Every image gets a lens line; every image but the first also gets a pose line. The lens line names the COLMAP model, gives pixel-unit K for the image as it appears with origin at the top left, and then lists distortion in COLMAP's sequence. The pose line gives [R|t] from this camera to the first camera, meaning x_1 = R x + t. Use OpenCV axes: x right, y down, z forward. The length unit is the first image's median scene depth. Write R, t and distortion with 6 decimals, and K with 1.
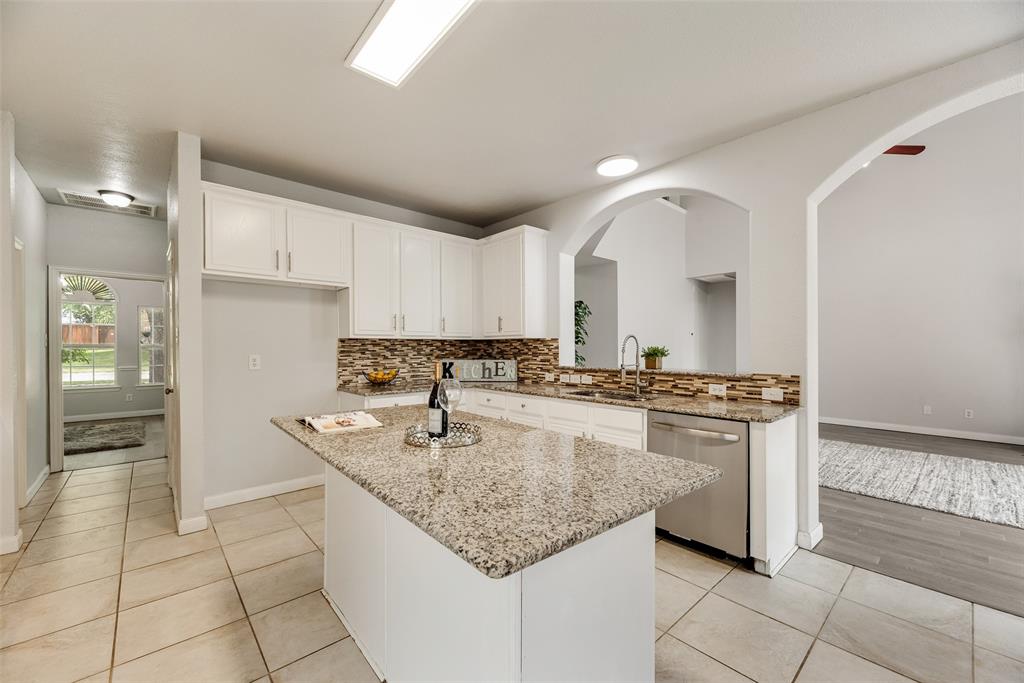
lens RADIAL K [[412.7, 0, 510.5], [0, 412.7, 345.2], [0, 0, 1]] dist [0.003499, -0.000228]
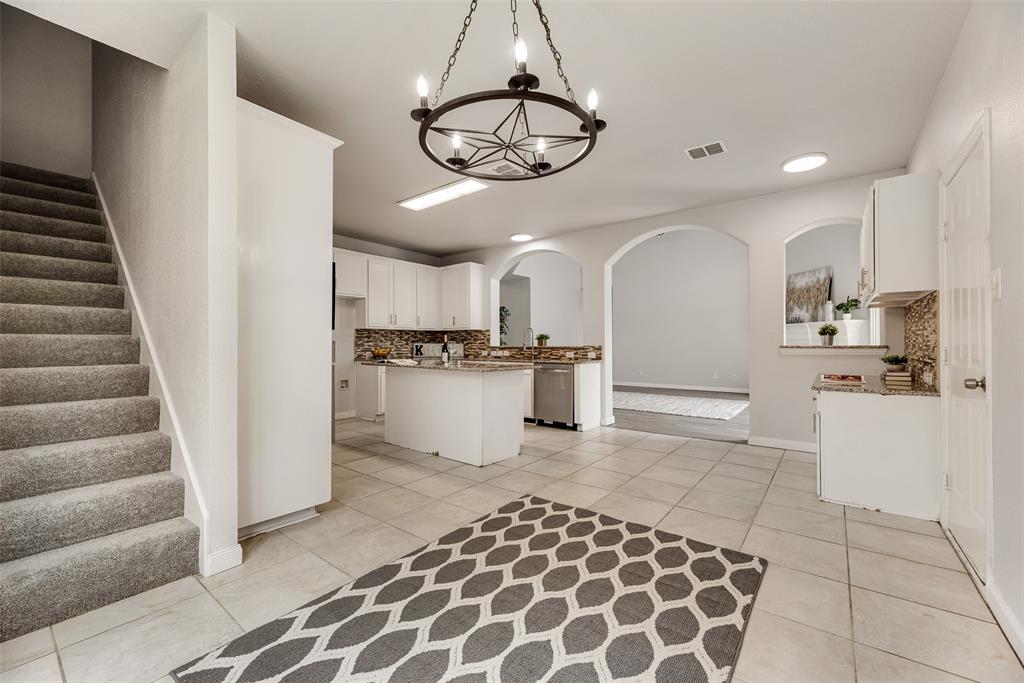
lens RADIAL K [[412.7, 0, 511.6], [0, 412.7, 341.5], [0, 0, 1]] dist [0.003499, -0.000228]
pose [[0.984499, 0.000474, 0.175390, -0.090058], [0.000046, 0.999996, -0.002960, 0.036134], [-0.175391, 0.002922, 0.984495, -0.655074]]
